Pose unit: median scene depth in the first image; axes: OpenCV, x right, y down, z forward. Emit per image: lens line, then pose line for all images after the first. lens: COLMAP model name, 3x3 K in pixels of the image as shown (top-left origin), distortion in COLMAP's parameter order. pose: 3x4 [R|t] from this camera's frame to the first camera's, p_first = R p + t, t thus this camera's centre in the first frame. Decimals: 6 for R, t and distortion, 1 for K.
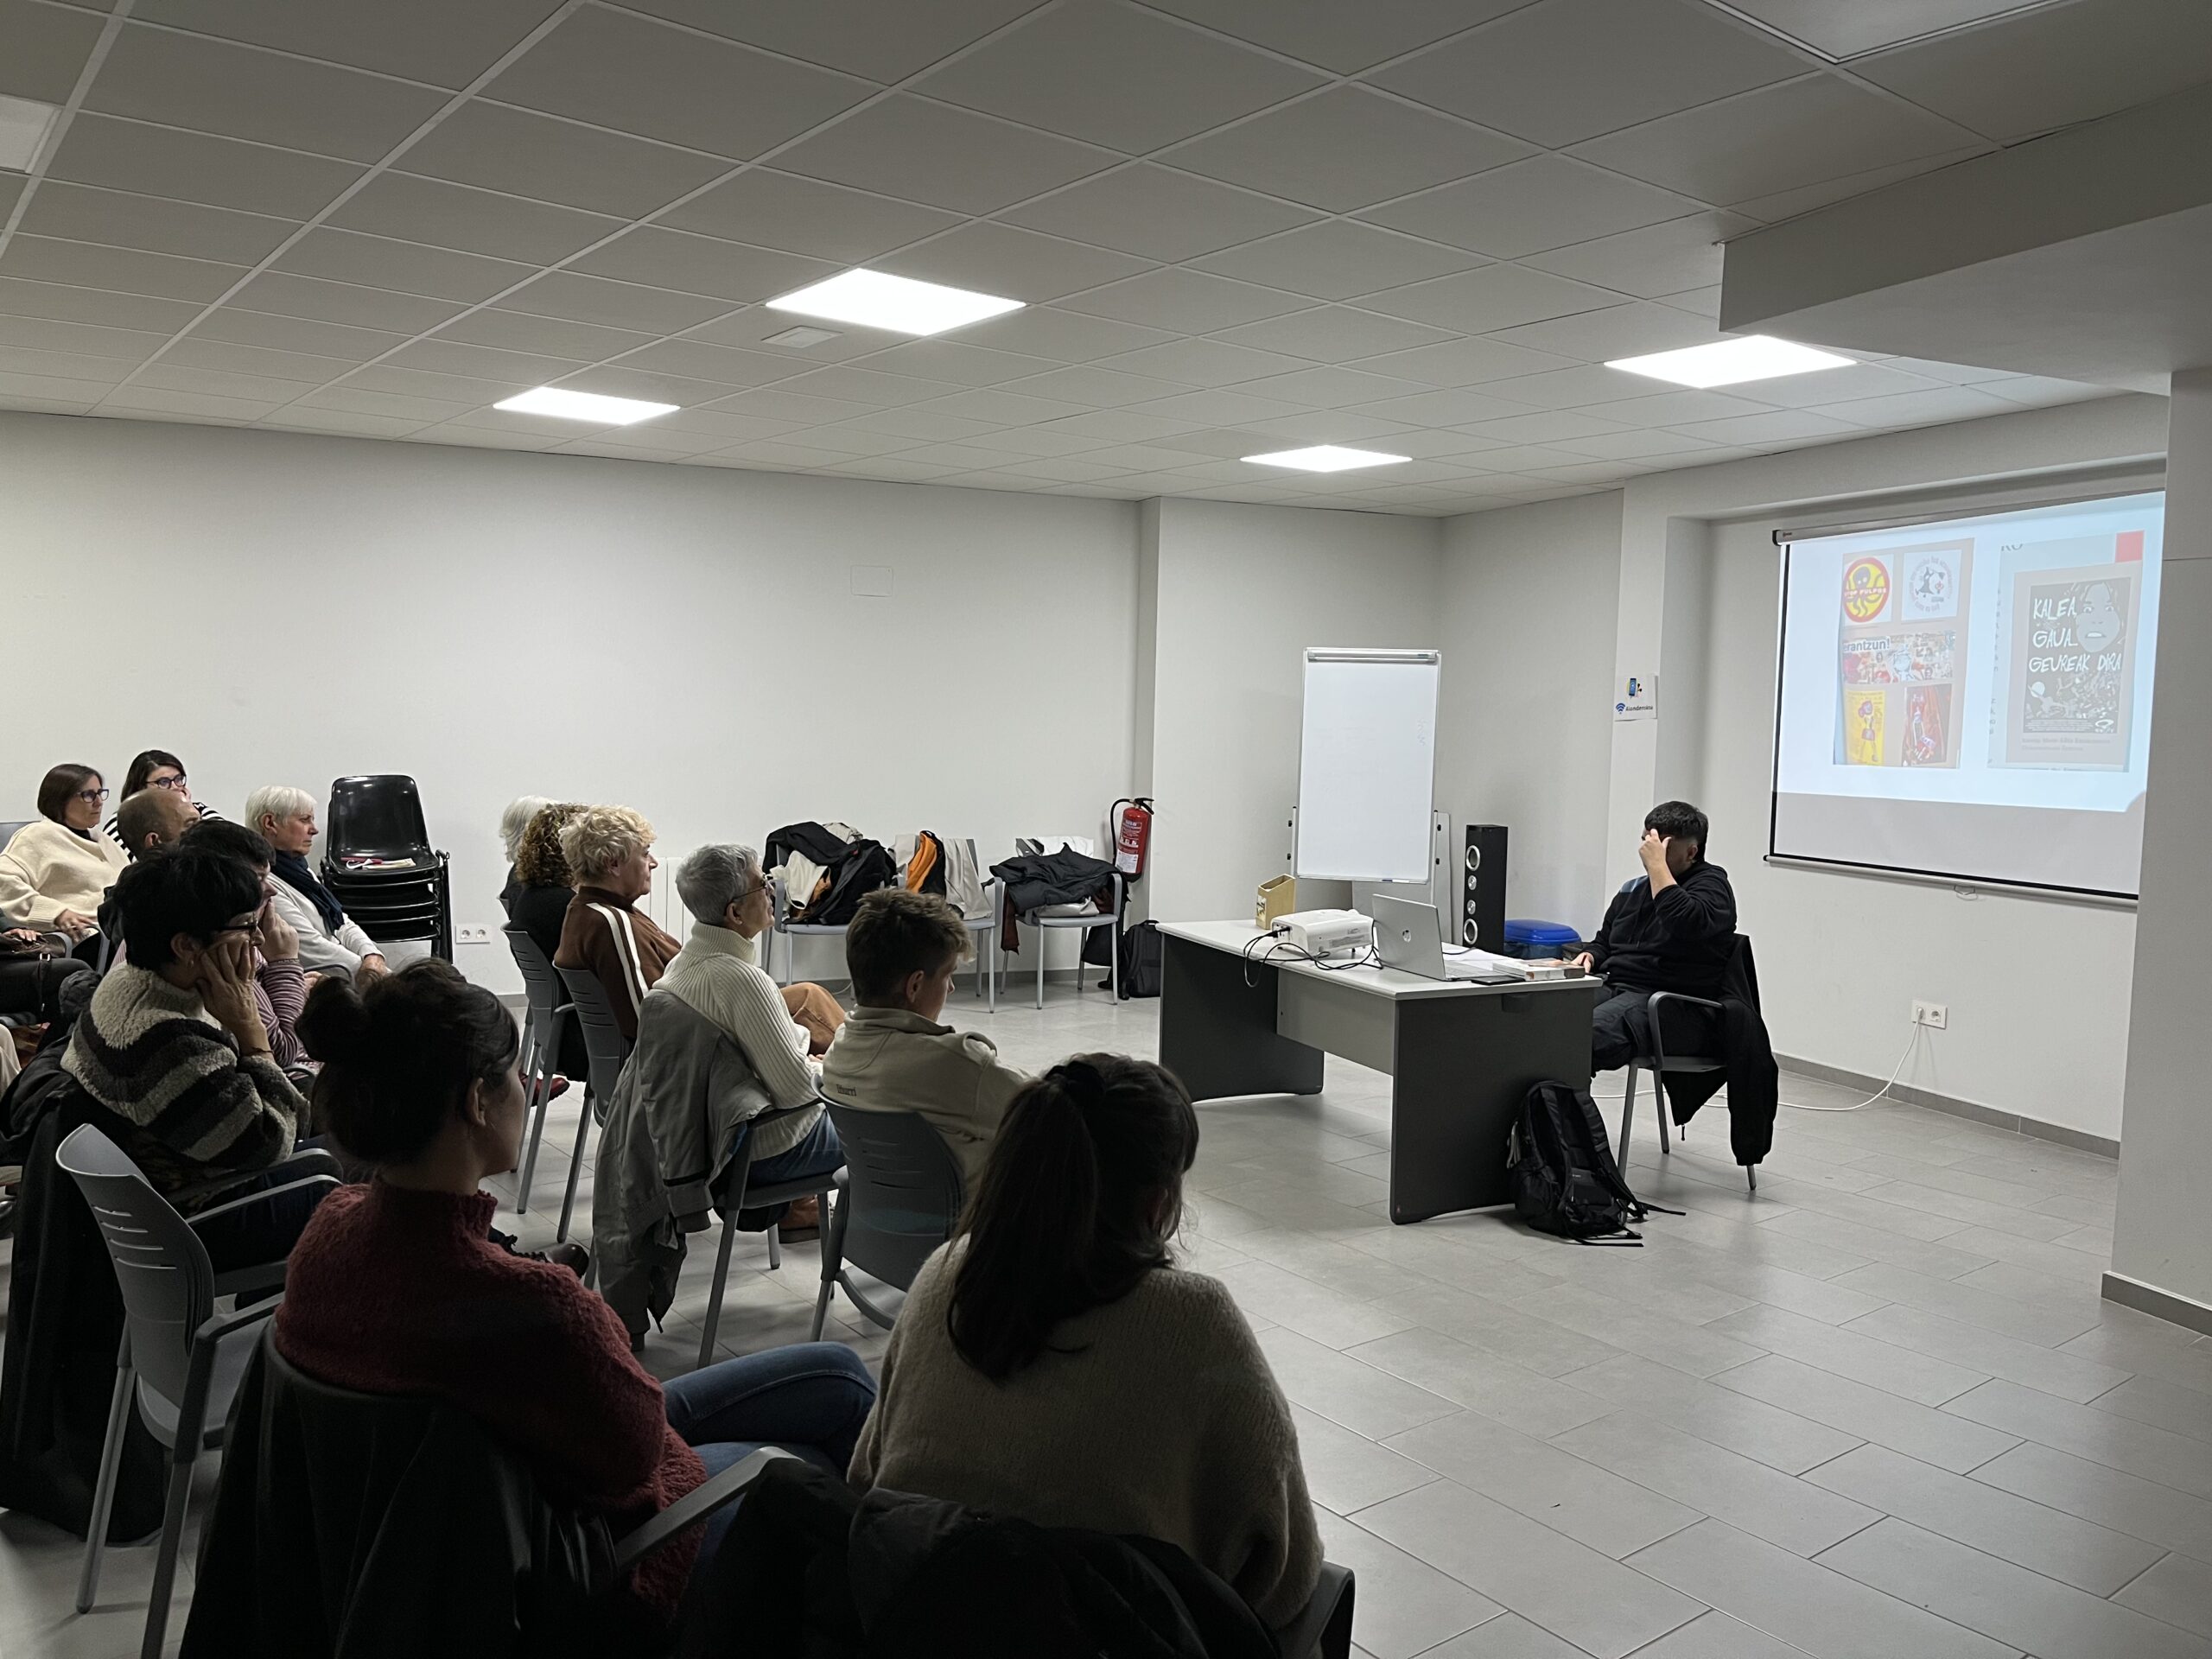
lens RADIAL K [[1668.1, 0, 1099.4], [0, 1668.1, 828.4], [0, 0, 1]] dist [0.067633, -0.092502]
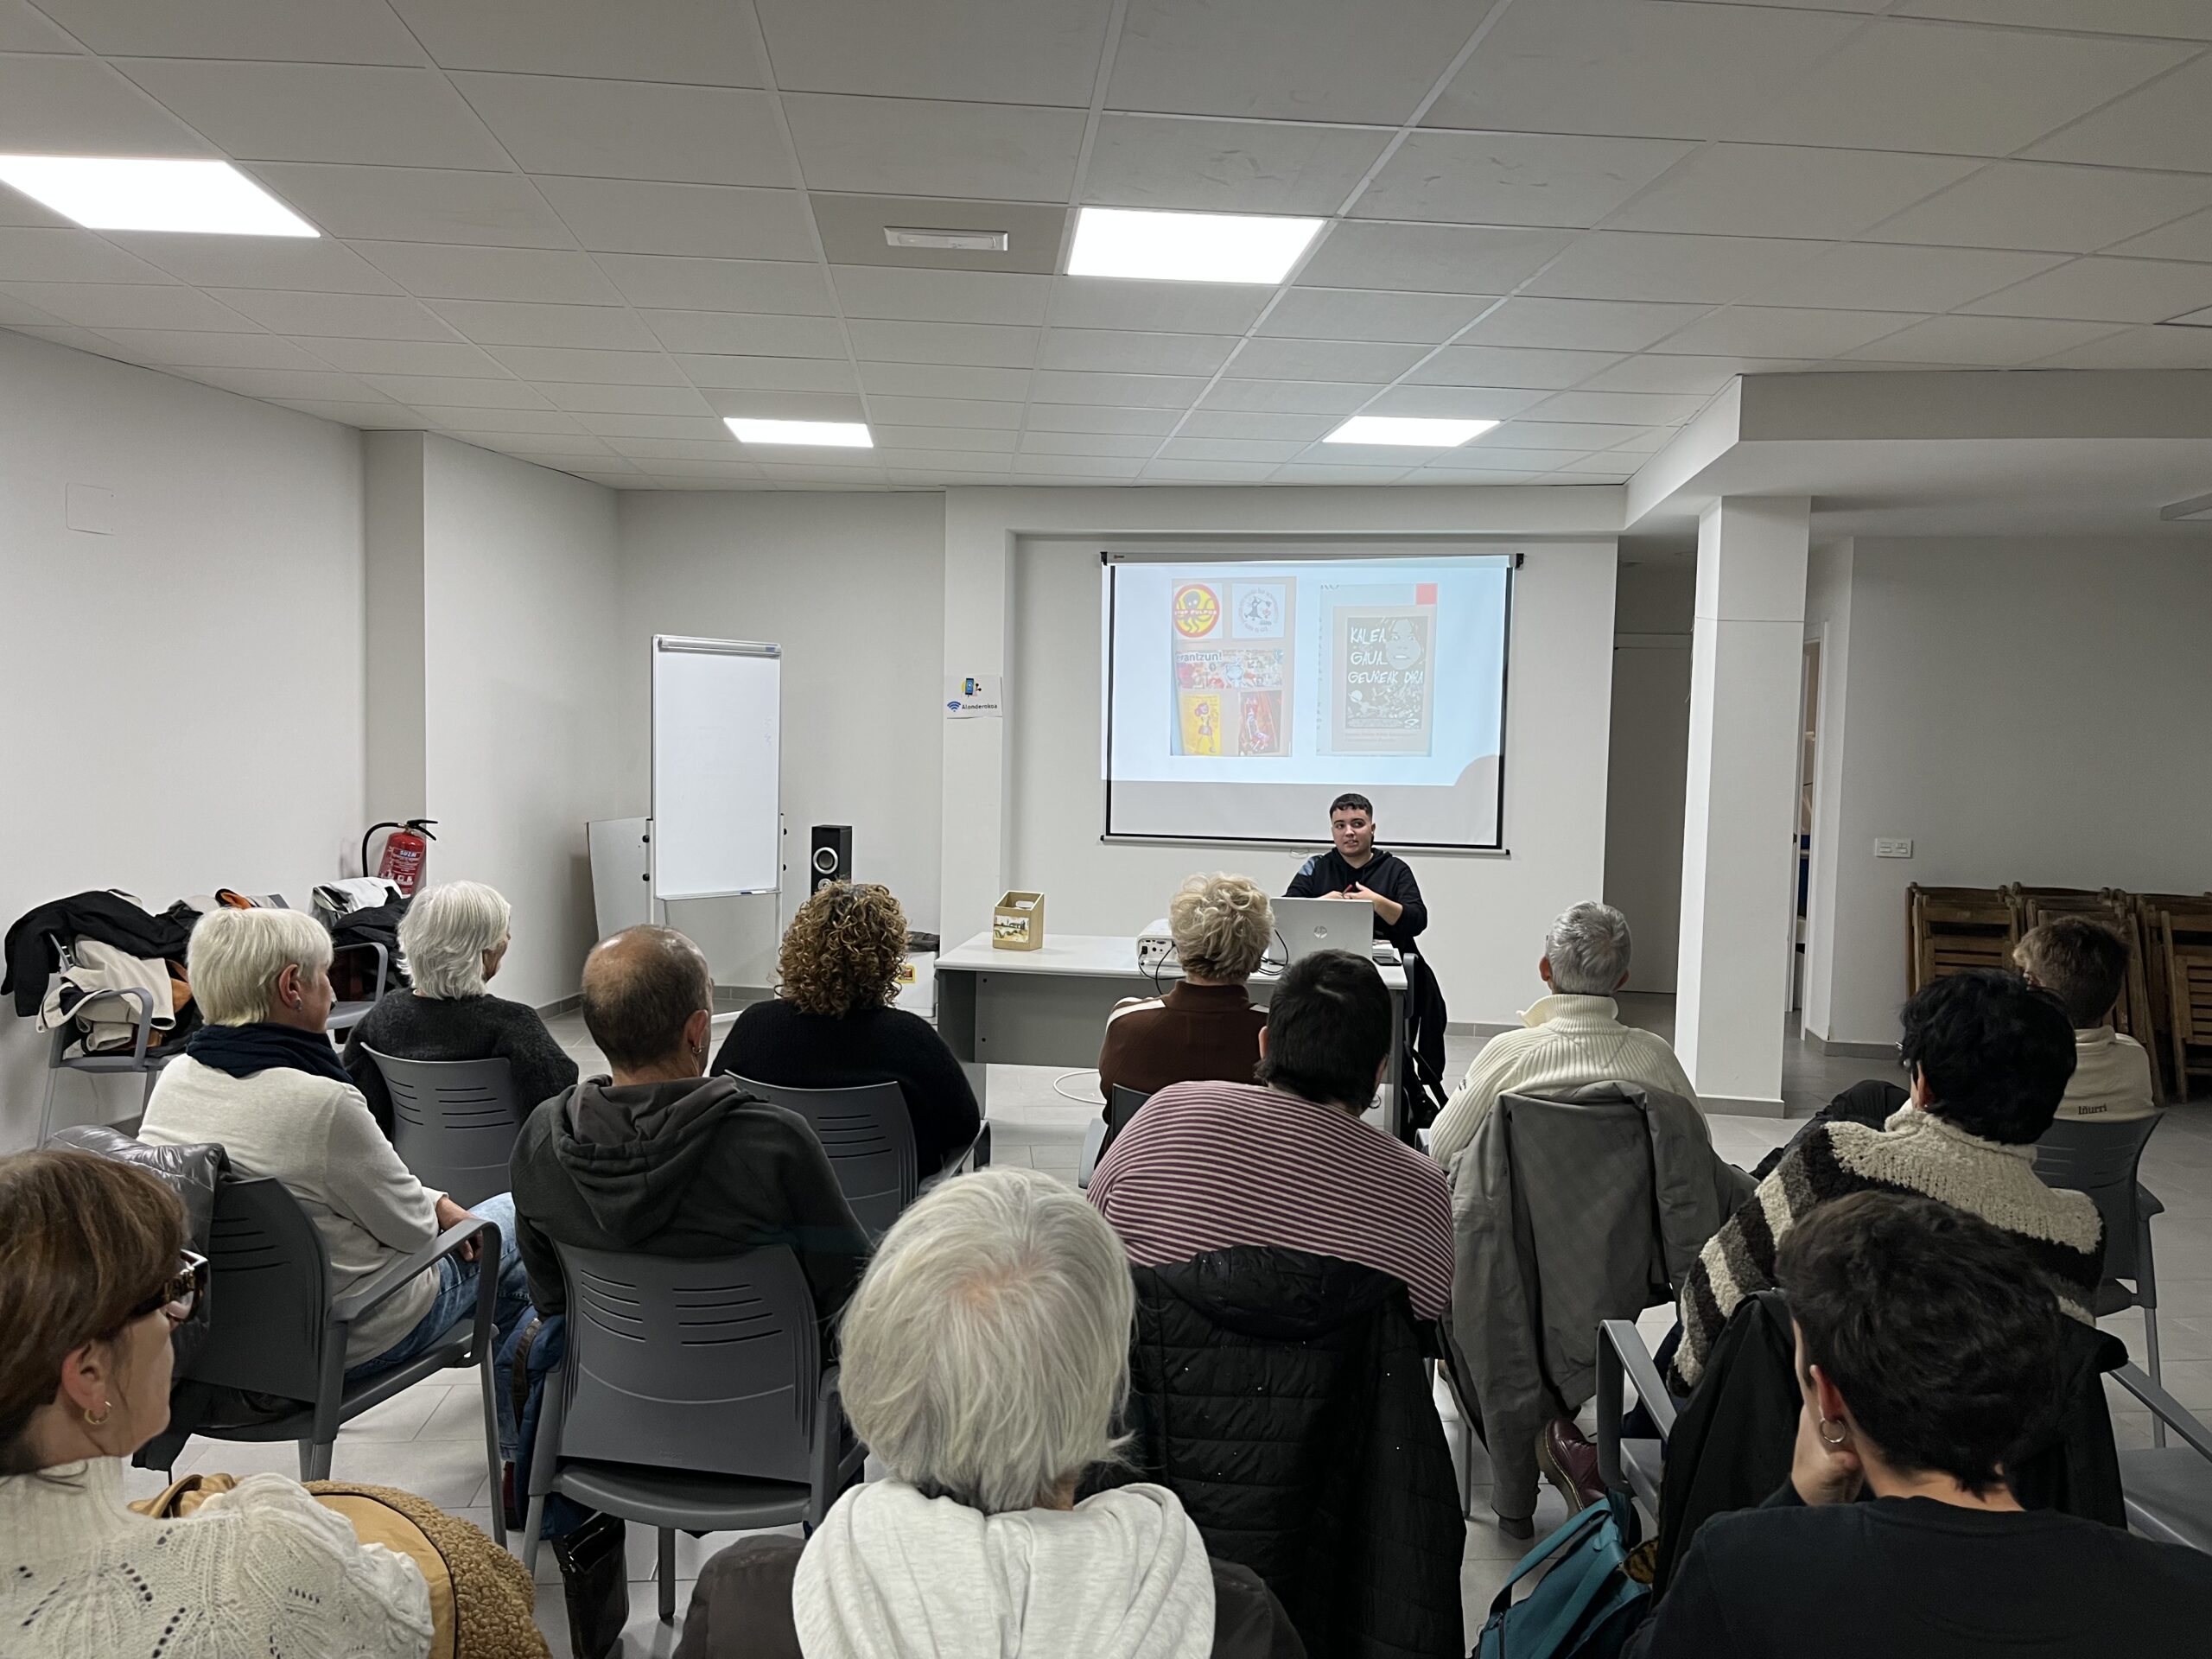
lens RADIAL K [[1668.1, 0, 1115.3], [0, 1668.1, 843.0], [0, 0, 1]] dist [0.067633, -0.092502]
pose [[0.535357, -0.075152, 0.841276, -0.599966], [0.051597, 0.997083, 0.056236, -0.045956], [-0.843048, 0.013301, 0.537674, 0.409957]]
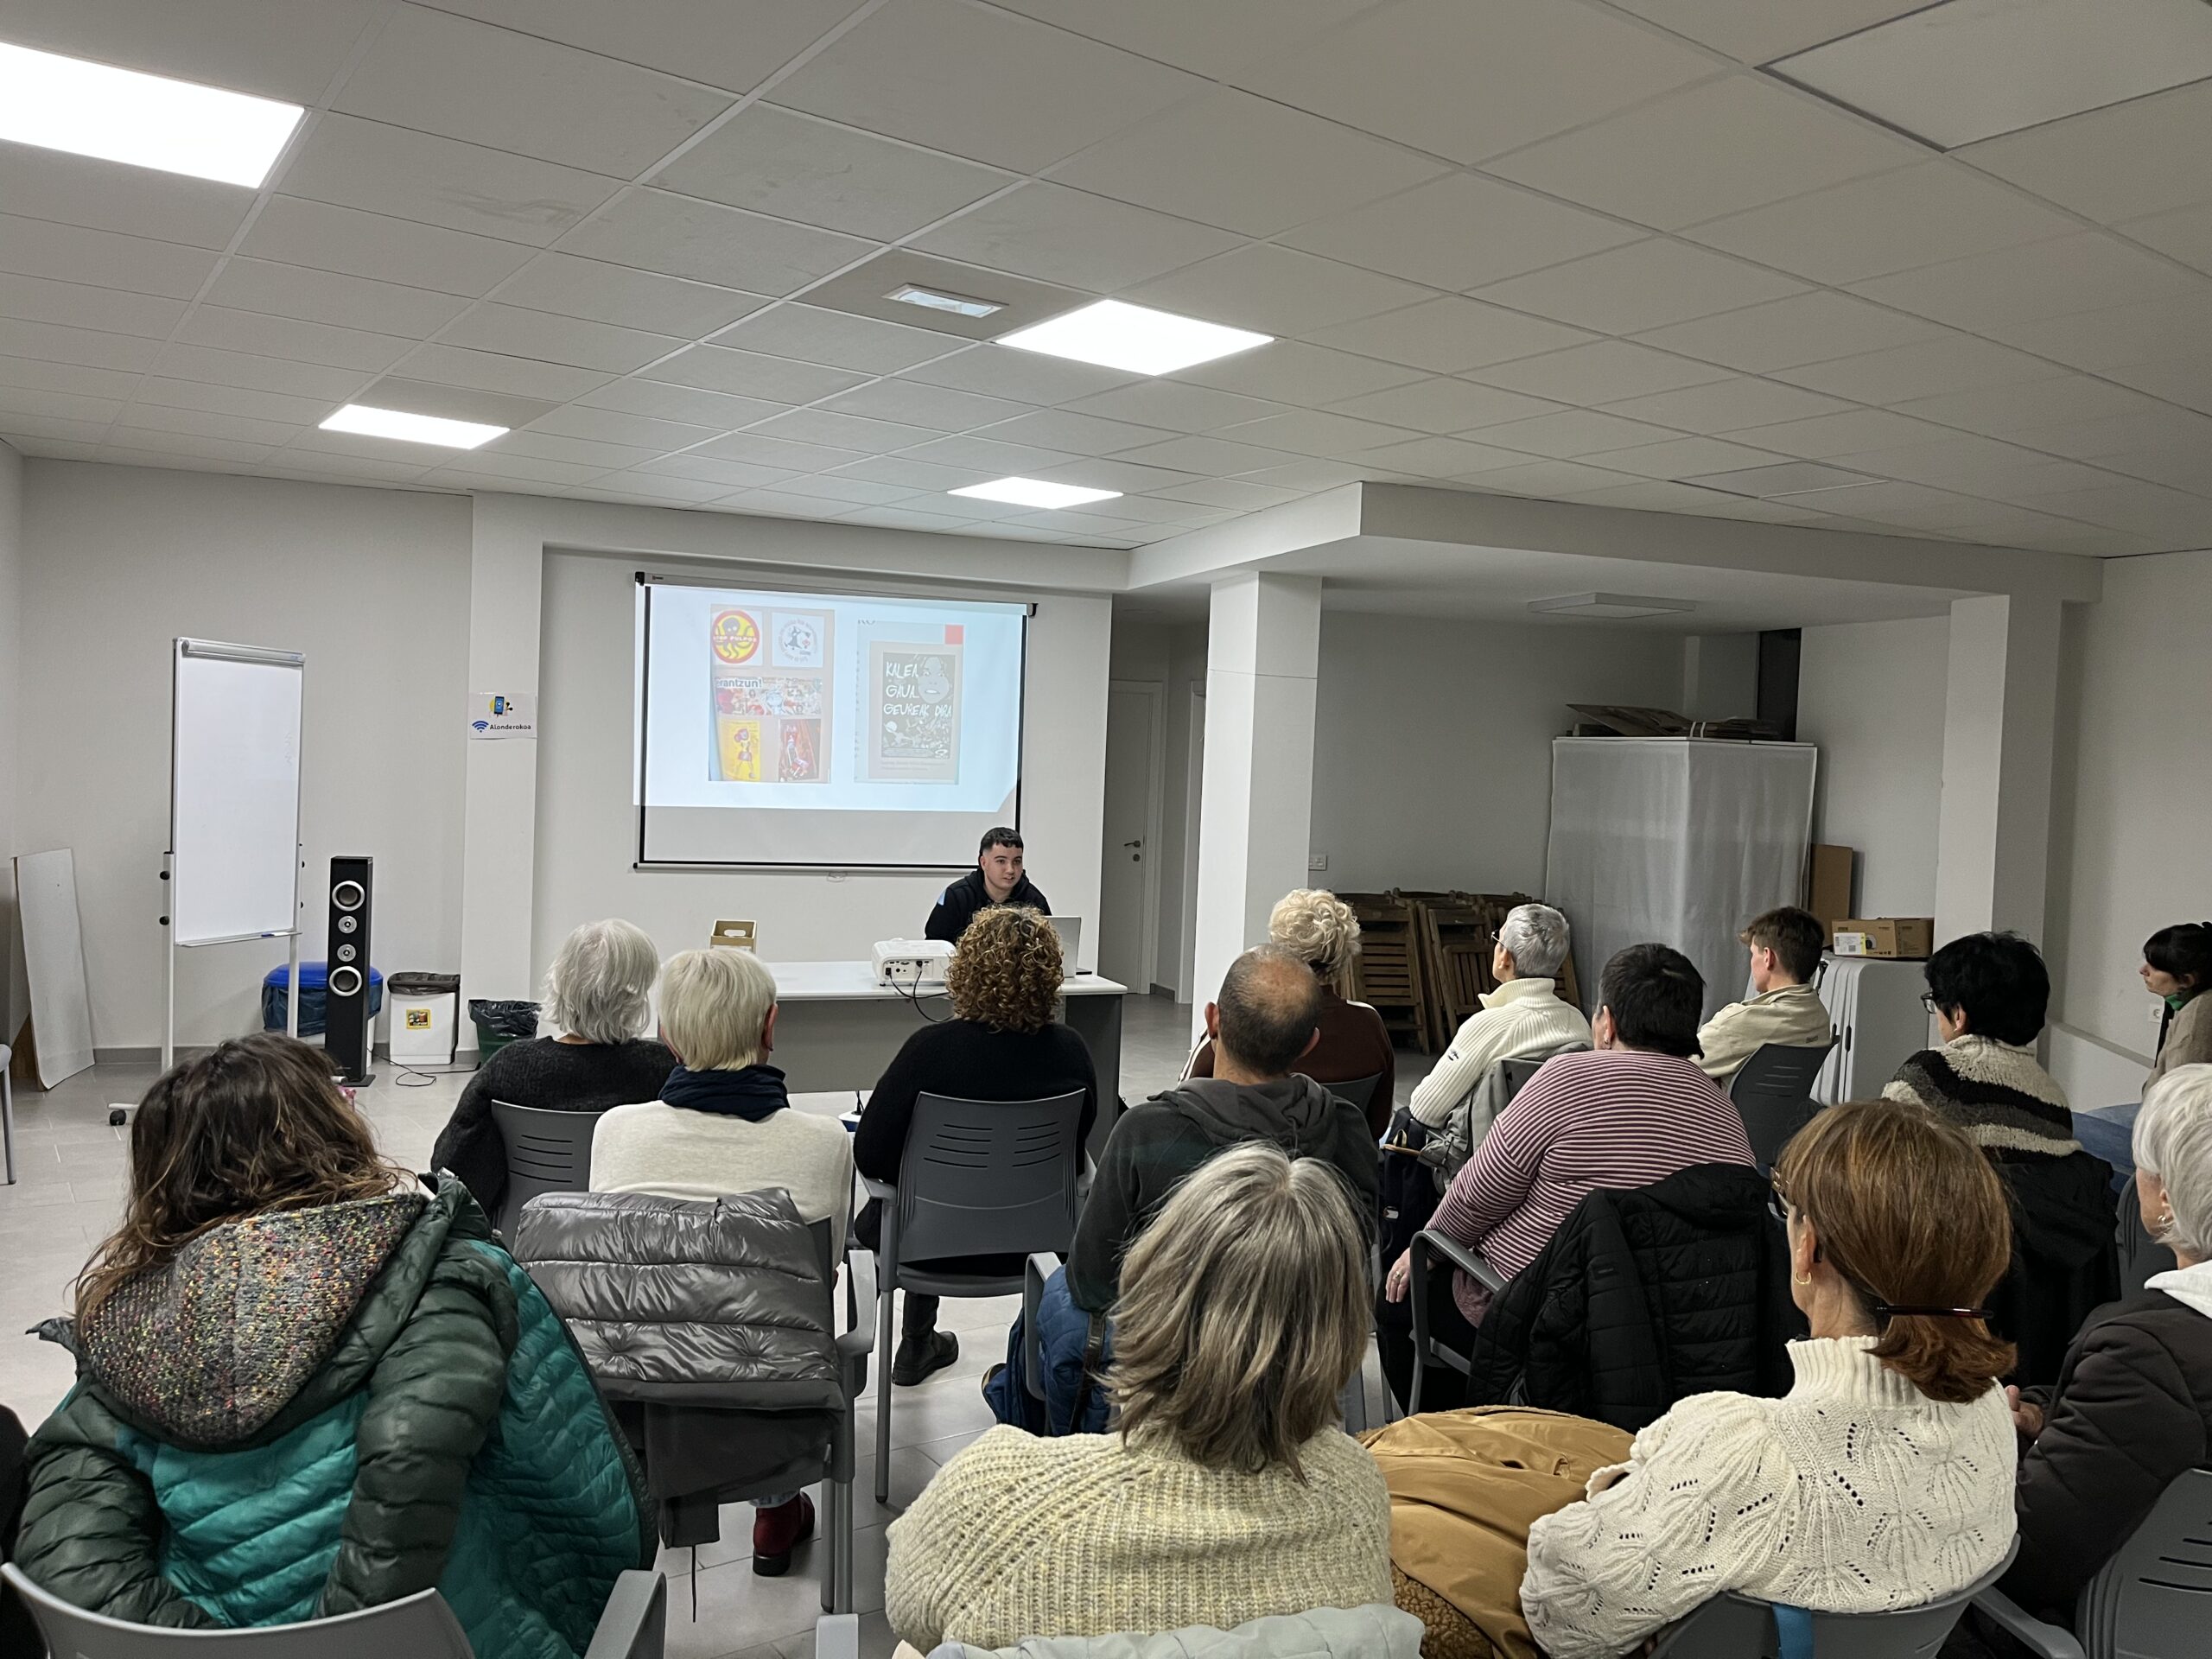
lens RADIAL K [[1668.1, 0, 1116.2], [0, 1668.1, 825.9], [0, 0, 1]] dist [0.067633, -0.092502]
pose [[0.044526, -0.057564, 0.997348, -0.748747], [0.033157, 0.997874, 0.056114, -0.064840], [-0.998458, 0.030570, 0.046340, 0.679094]]
